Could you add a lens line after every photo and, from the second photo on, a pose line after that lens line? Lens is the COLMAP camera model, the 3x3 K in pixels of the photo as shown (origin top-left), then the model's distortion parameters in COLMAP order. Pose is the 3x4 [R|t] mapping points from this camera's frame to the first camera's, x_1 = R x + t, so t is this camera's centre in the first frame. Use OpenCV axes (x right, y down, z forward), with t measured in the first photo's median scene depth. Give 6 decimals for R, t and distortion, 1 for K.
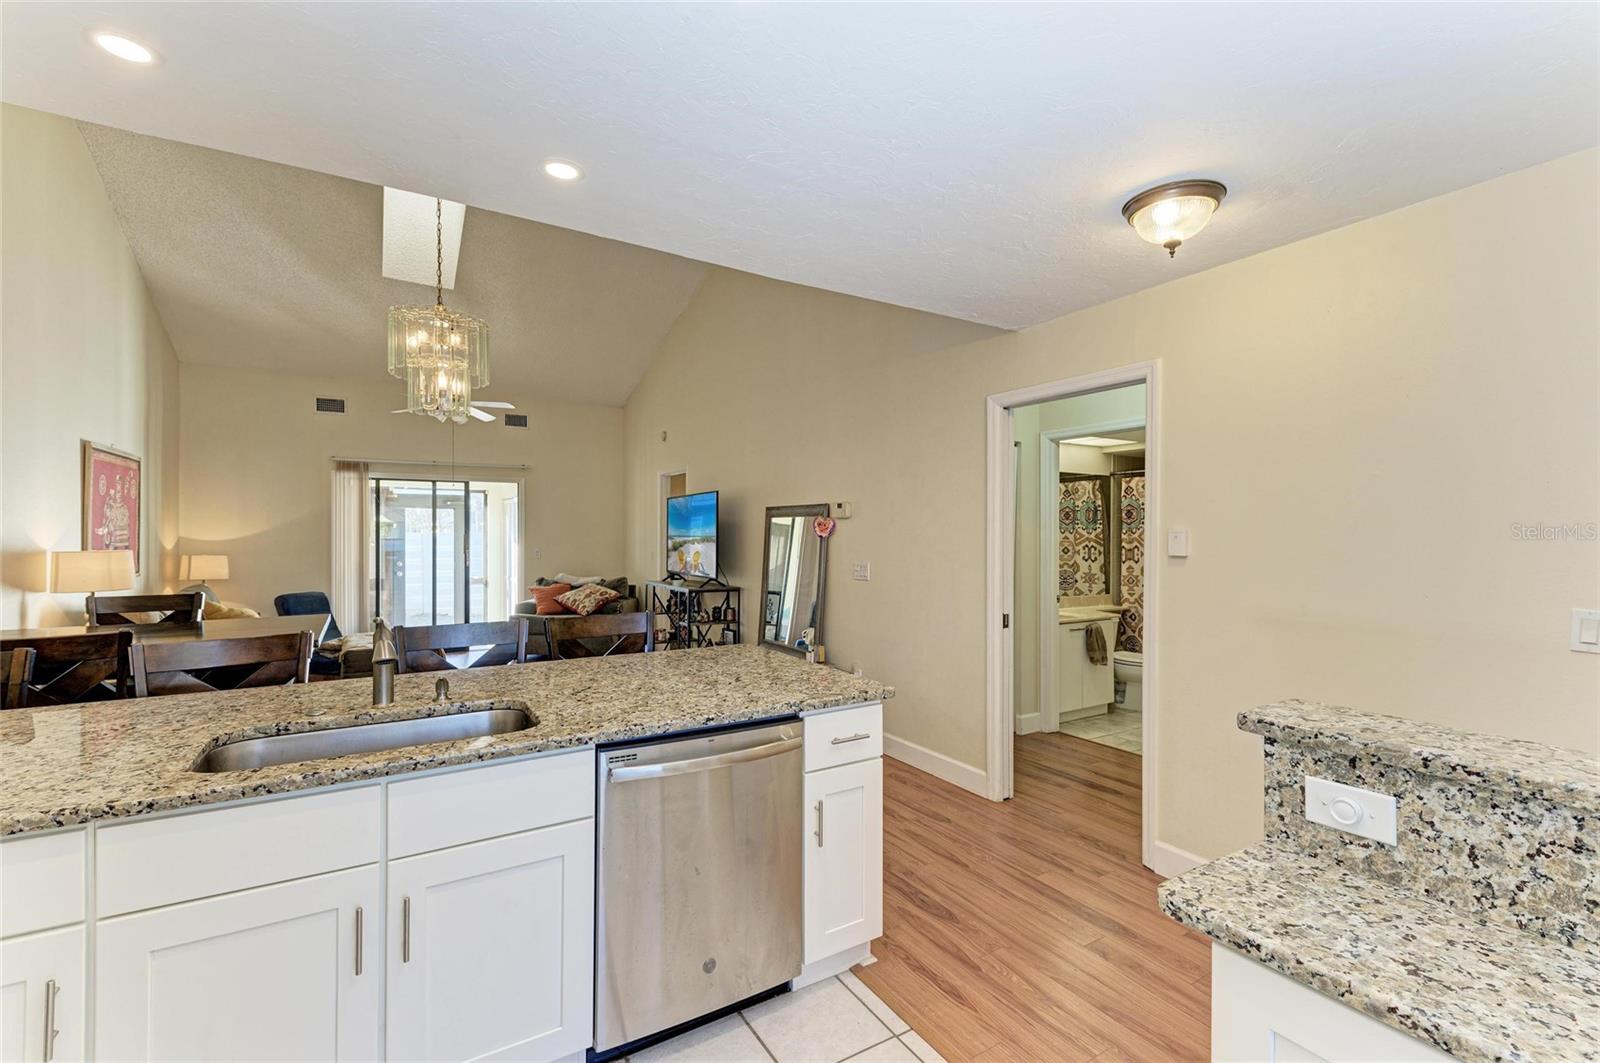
lens RADIAL K [[698.6, 0, 804.0], [0, 698.6, 533.0], [0, 0, 1]] dist [0.006942, -0.003170]
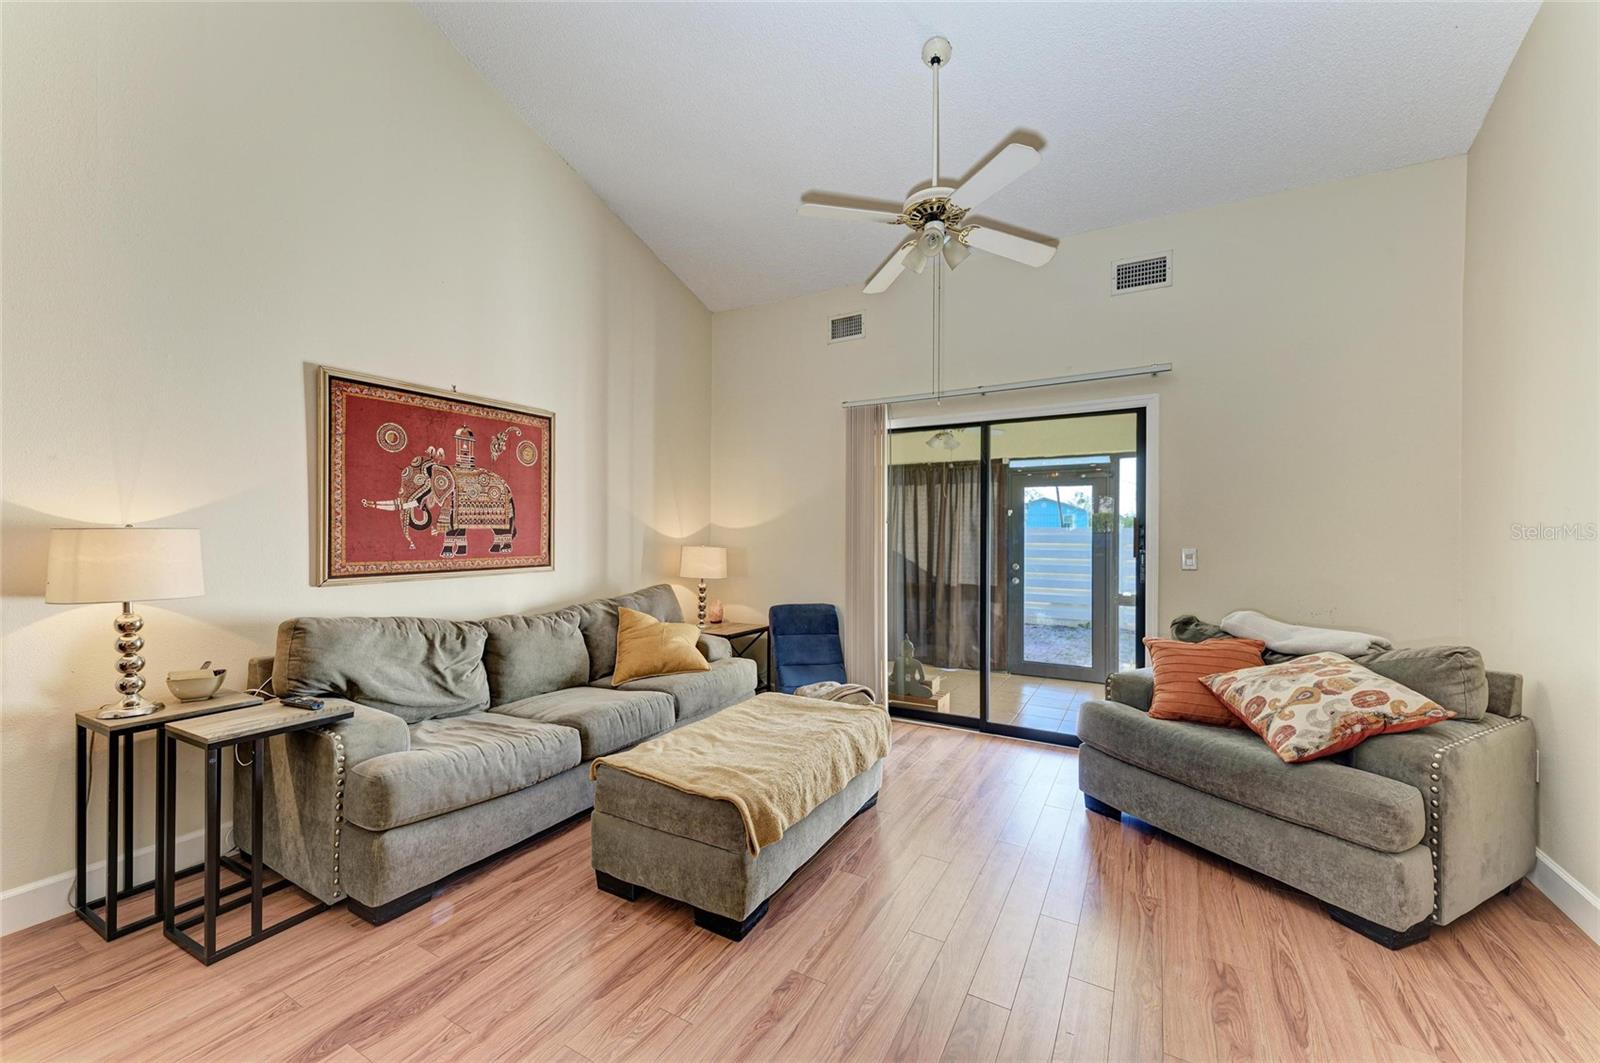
lens RADIAL K [[624.2, 0, 798.4], [0, 624.2, 537.5], [0, 0, 1]] dist [0.013530, -0.000545]
pose [[0.482210, 0.009025, -0.876009, -0.182237], [-0.008758, 0.999947, 0.005480, 0.017761], [0.876012, 0.005030, 0.482263, 0.713226]]
